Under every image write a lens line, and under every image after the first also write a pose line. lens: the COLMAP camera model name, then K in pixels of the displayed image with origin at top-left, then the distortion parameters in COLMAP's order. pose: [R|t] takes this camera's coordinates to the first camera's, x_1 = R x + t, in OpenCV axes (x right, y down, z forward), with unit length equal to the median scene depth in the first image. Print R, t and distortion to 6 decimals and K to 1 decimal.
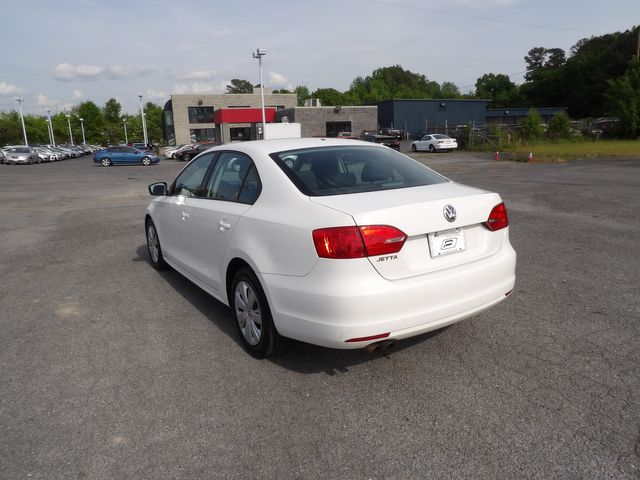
lens RADIAL K [[450.8, 0, 321.5], [0, 450.8, 235.8], [0, 0, 1]] dist [-0.019969, 0.022958]
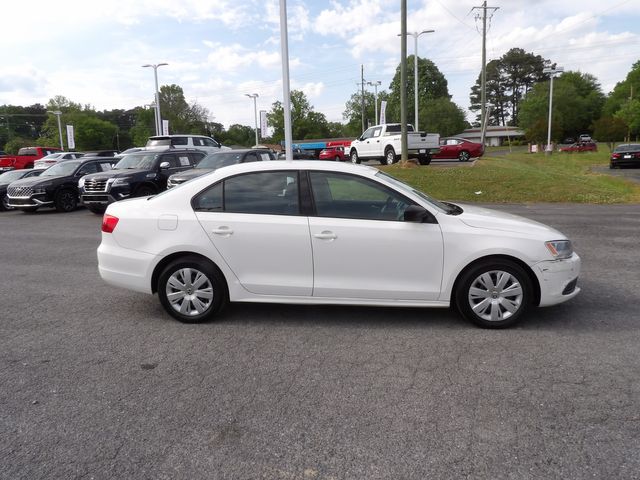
lens RADIAL K [[450.8, 0, 321.2], [0, 450.8, 234.4], [0, 0, 1]] dist [-0.019969, 0.022958]
pose [[-0.634370, 0.166909, -0.754796, 0.606494], [-0.118663, 0.943814, 0.308438, -0.306609], [0.763868, 0.285230, -0.578921, 1.358799]]
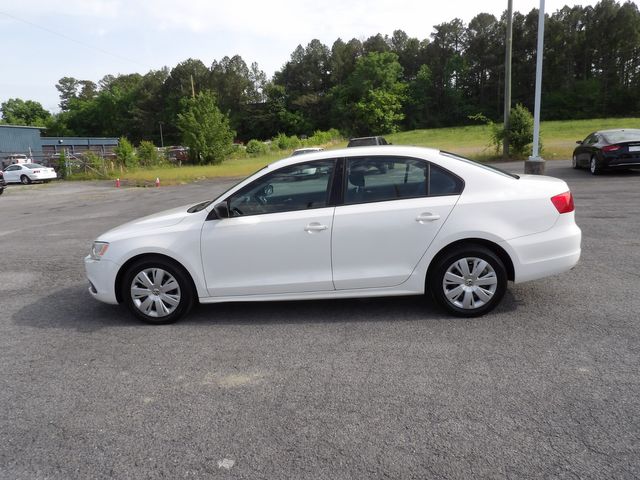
lens RADIAL K [[450.8, 0, 324.2], [0, 450.8, 235.8], [0, 0, 1]] dist [-0.019969, 0.022958]
pose [[0.585757, -0.144757, 0.797455, -0.785109], [0.195873, 0.980039, 0.034025, -0.042971], [-0.786462, 0.136269, 0.602419, 0.326412]]
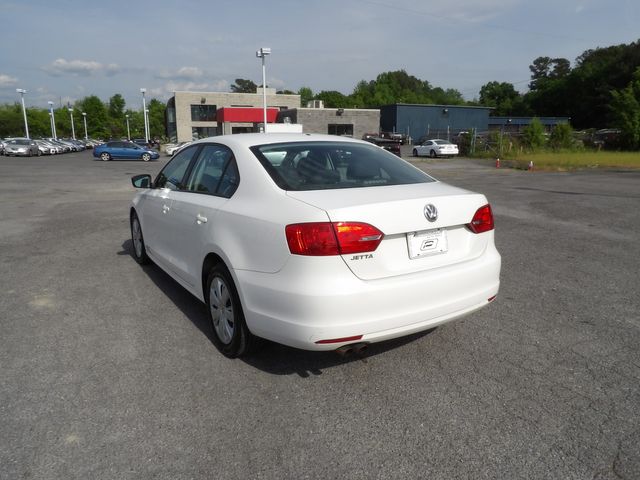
lens RADIAL K [[450.8, 0, 321.1], [0, 450.8, 237.1], [0, 0, 1]] dist [-0.019969, 0.022958]
pose [[0.999466, 0.032667, -0.000015, 0.026277], [-0.032667, 0.999464, -0.002201, 0.005745], [-0.000057, 0.002201, 0.999998, 0.020654]]
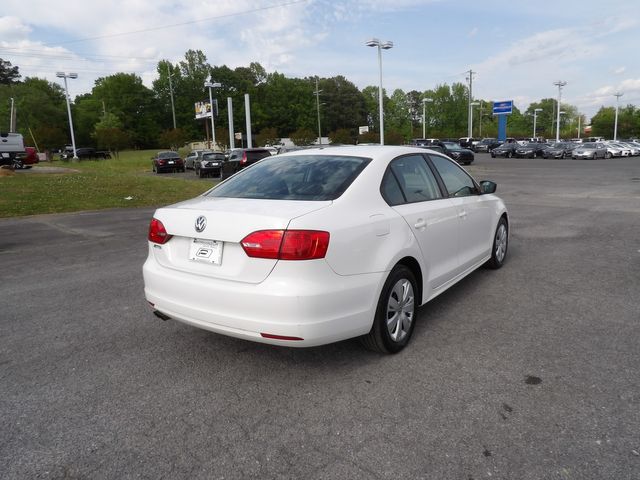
lens RADIAL K [[450.8, 0, 322.9], [0, 450.8, 240.2], [0, 0, 1]] dist [-0.019969, 0.022958]
pose [[0.369187, 0.187818, -0.910179, 0.672841], [-0.167765, 0.976745, 0.133505, -0.099802], [0.914087, 0.103408, 0.392111, 0.422436]]
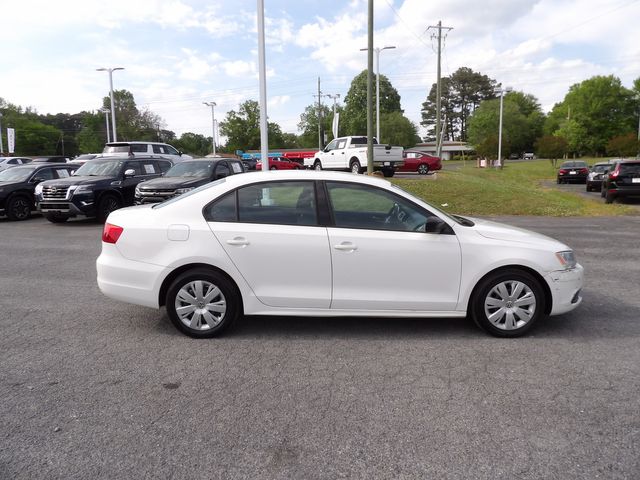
lens RADIAL K [[450.8, 0, 322.4], [0, 450.8, 234.6], [0, 0, 1]] dist [-0.019969, 0.022958]
pose [[-0.552350, 0.147397, -0.820478, 0.662063], [-0.151289, 0.950174, 0.272545, -0.289986], [0.819769, 0.274670, -0.502529, 1.269453]]
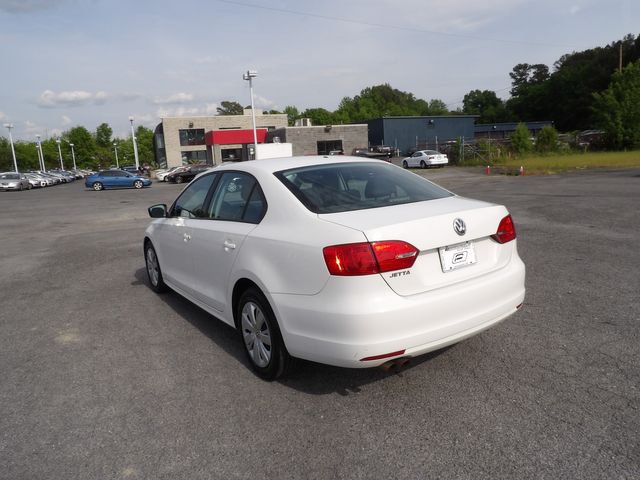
lens RADIAL K [[450.8, 0, 322.0], [0, 450.8, 239.0], [0, 0, 1]] dist [-0.019969, 0.022958]
pose [[0.999474, -0.027999, 0.016361, -0.017607], [0.028536, 0.999029, -0.033574, 0.000764], [-0.015405, 0.034024, 0.999302, 0.007436]]
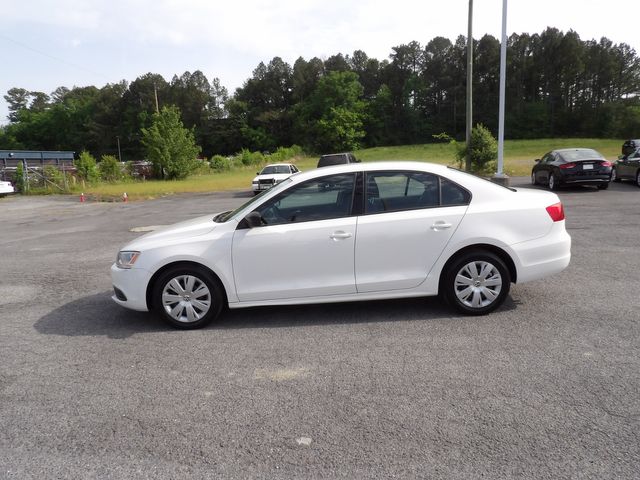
lens RADIAL K [[450.8, 0, 326.3], [0, 450.8, 237.2], [0, 0, 1]] dist [-0.019969, 0.022958]
pose [[0.510837, -0.122503, 0.850905, -0.894255], [0.200865, 0.979406, 0.020414, -0.051588], [-0.835882, 0.160488, 0.524923, 0.378205]]
